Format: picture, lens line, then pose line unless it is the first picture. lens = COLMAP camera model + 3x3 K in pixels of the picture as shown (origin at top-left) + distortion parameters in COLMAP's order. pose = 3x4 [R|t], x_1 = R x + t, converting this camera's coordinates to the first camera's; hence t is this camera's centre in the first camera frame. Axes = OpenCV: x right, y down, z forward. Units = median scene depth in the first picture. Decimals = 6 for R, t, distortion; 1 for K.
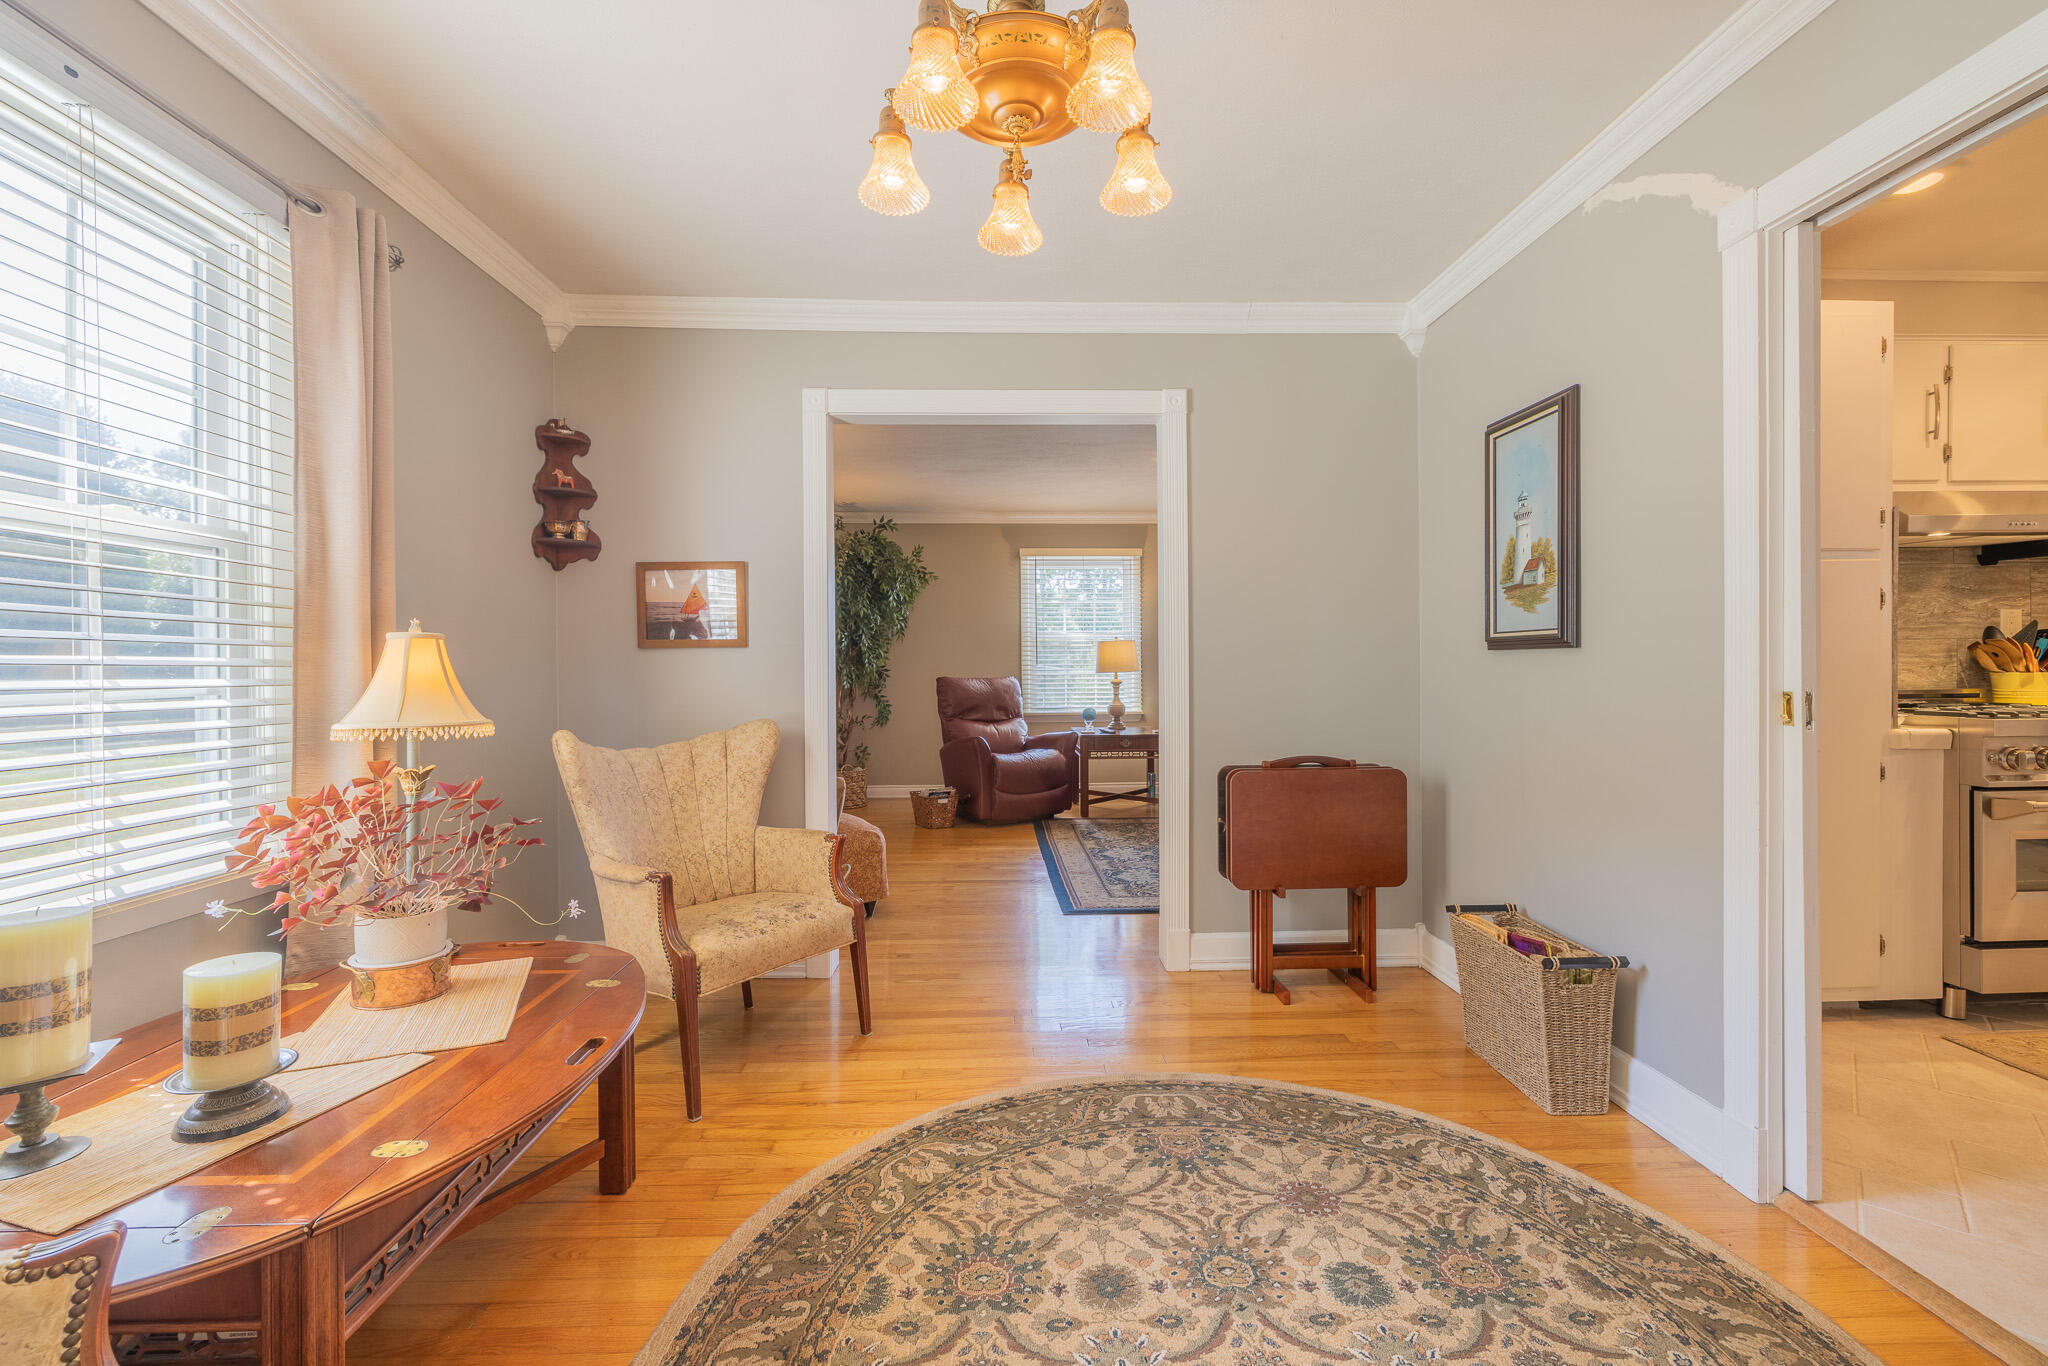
lens RADIAL K [[857.1, 0, 1024.1], [0, 857.1, 678.7], [0, 0, 1]] dist [-0.000530, 0.000238]
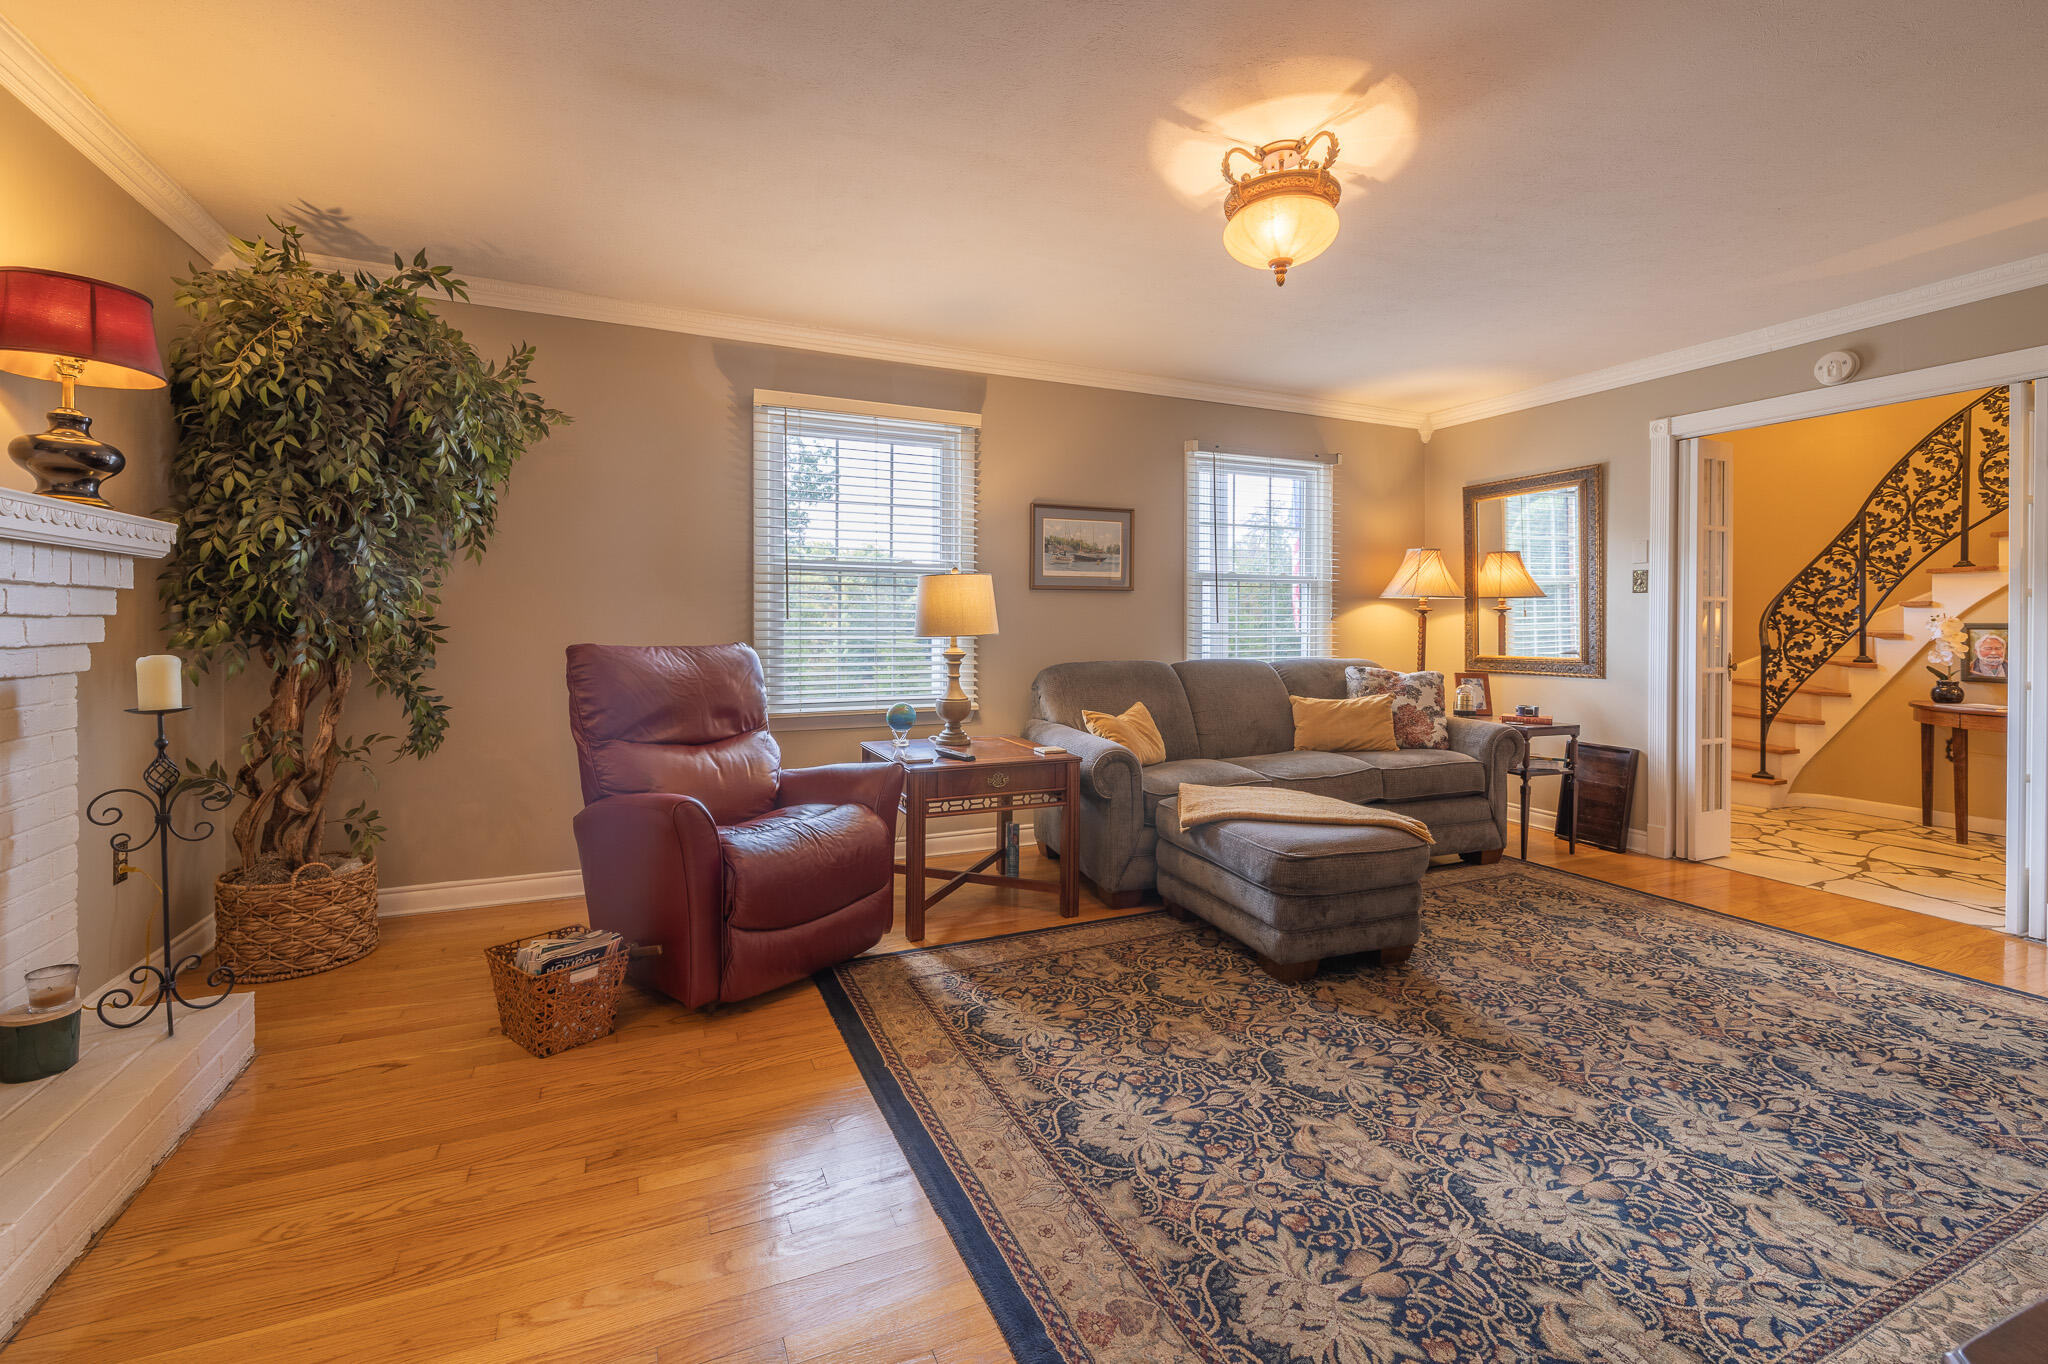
lens RADIAL K [[857.1, 0, 1011.4], [0, 857.1, 627.2], [0, 0, 1]] dist [-0.000530, 0.000238]
pose [[0.927099, 0.007760, 0.374737, -0.056590], [-0.006278, 0.999967, -0.005176, -0.009831], [-0.374765, 0.002446, 0.927117, 0.519856]]
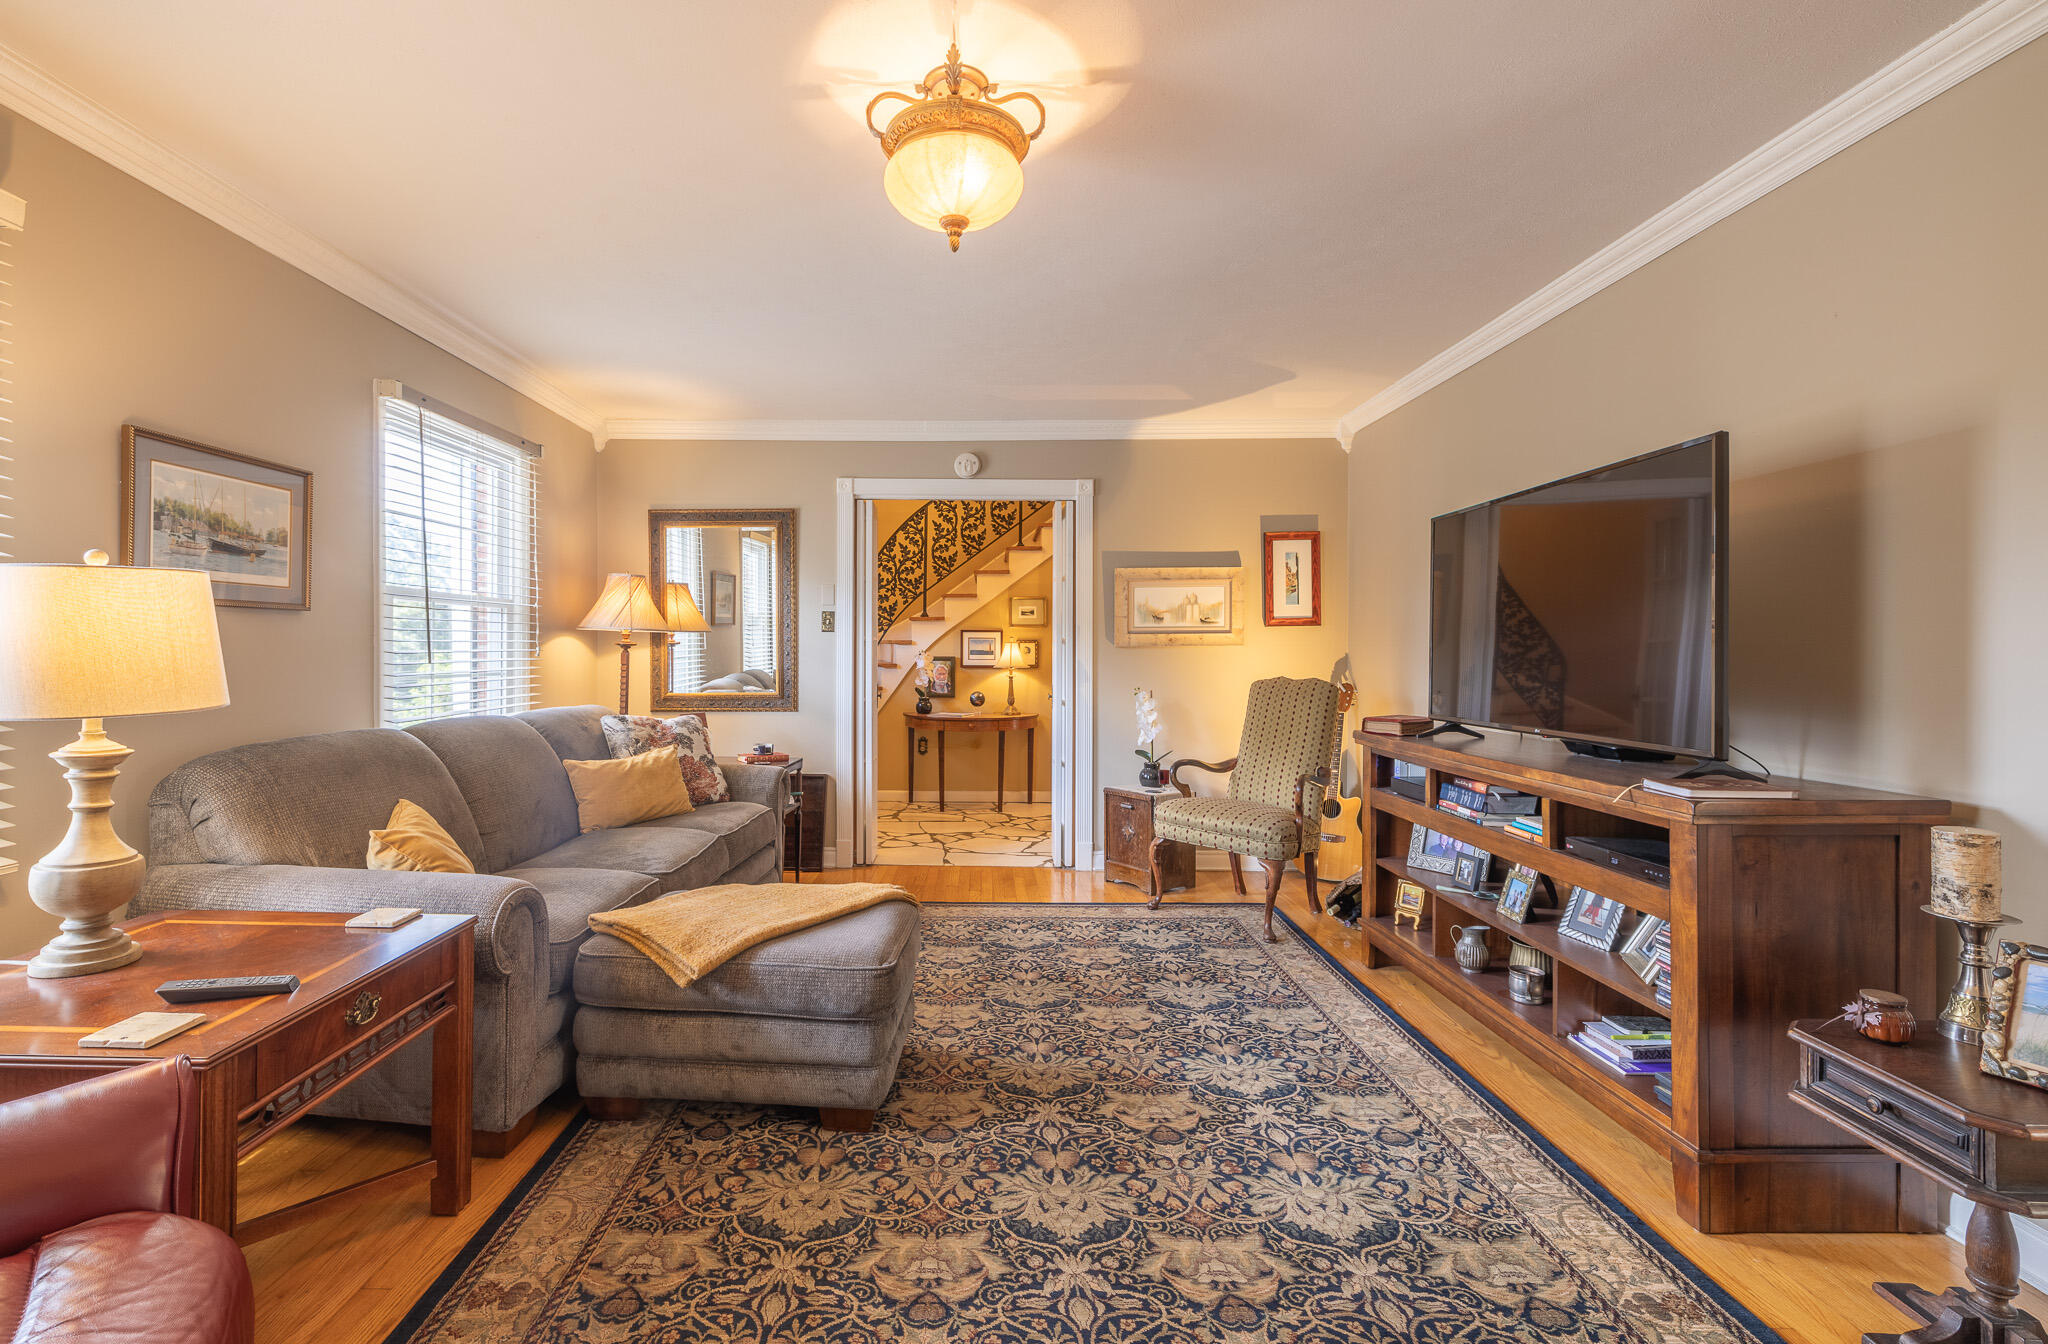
lens RADIAL K [[898.0, 0, 964.0], [0, 898.0, 657.2], [0, 0, 1]] dist [-0.000706, 0.000827]
pose [[0.050402, -0.000024, 0.998729, -0.116210], [0.002212, 0.999998, -0.000087, -0.020986], [-0.998727, 0.002214, 0.050402, 0.795639]]
